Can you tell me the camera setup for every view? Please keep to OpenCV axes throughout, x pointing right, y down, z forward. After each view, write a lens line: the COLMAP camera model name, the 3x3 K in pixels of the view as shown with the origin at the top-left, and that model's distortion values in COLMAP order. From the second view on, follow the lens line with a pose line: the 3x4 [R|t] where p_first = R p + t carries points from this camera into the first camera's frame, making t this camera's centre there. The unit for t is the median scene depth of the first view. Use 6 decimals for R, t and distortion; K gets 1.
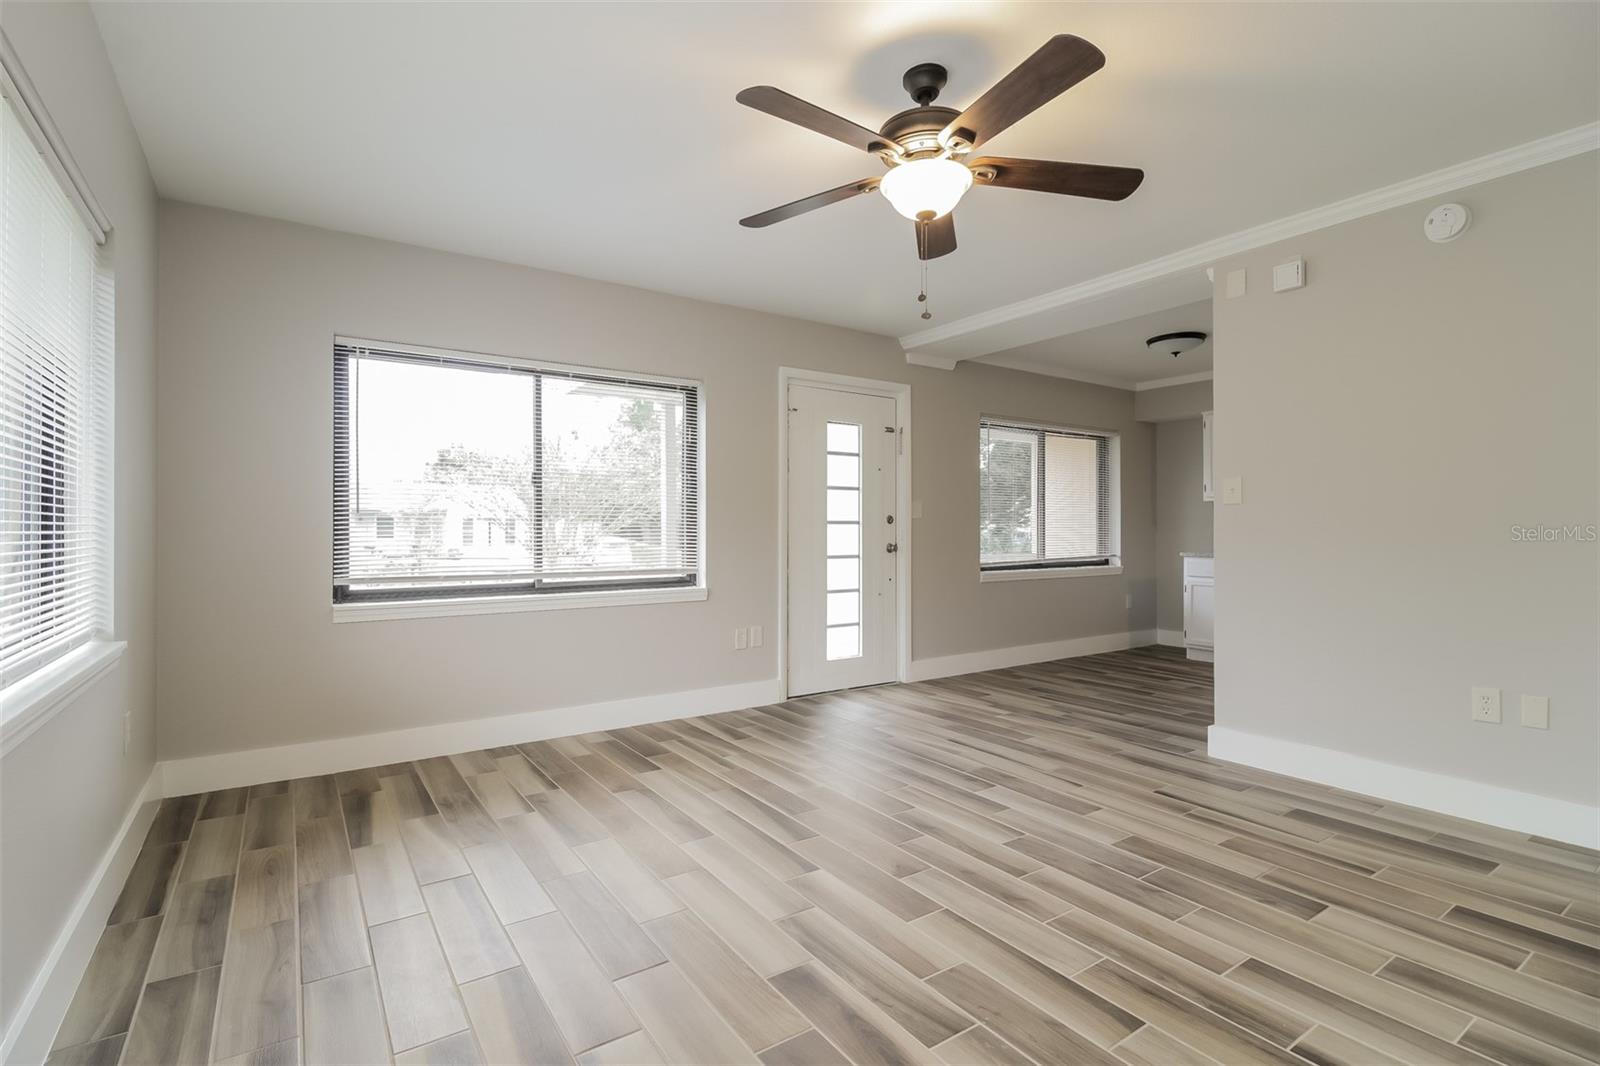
lens RADIAL K [[759.7, 0, 803.6], [0, 759.7, 525.9], [0, 0, 1]] dist [-0.001787, -0.000220]
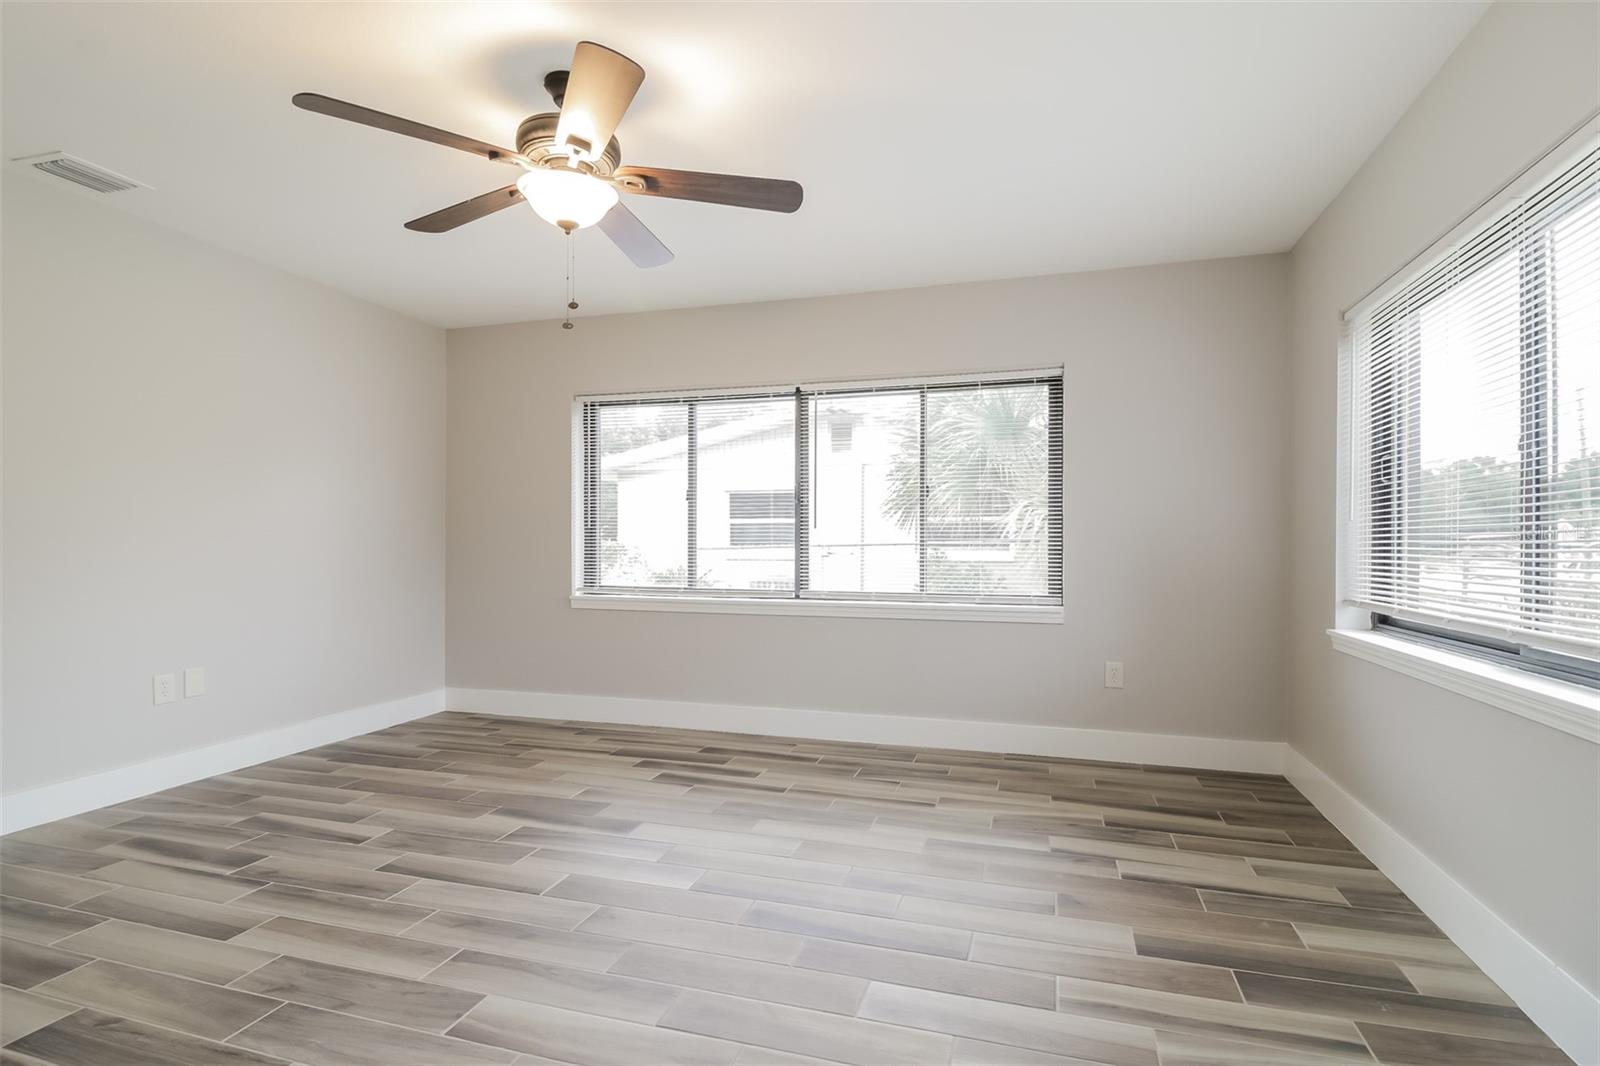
lens RADIAL K [[759.7, 0, 803.6], [0, 759.7, 539.7], [0, 0, 1]] dist [-0.001787, -0.000220]
pose [[-0.781041, -0.002037, -0.624477, 0.497960], [0.006189, 0.999920, -0.011002, 0.034238], [0.624450, -0.012458, -0.780966, 1.835812]]
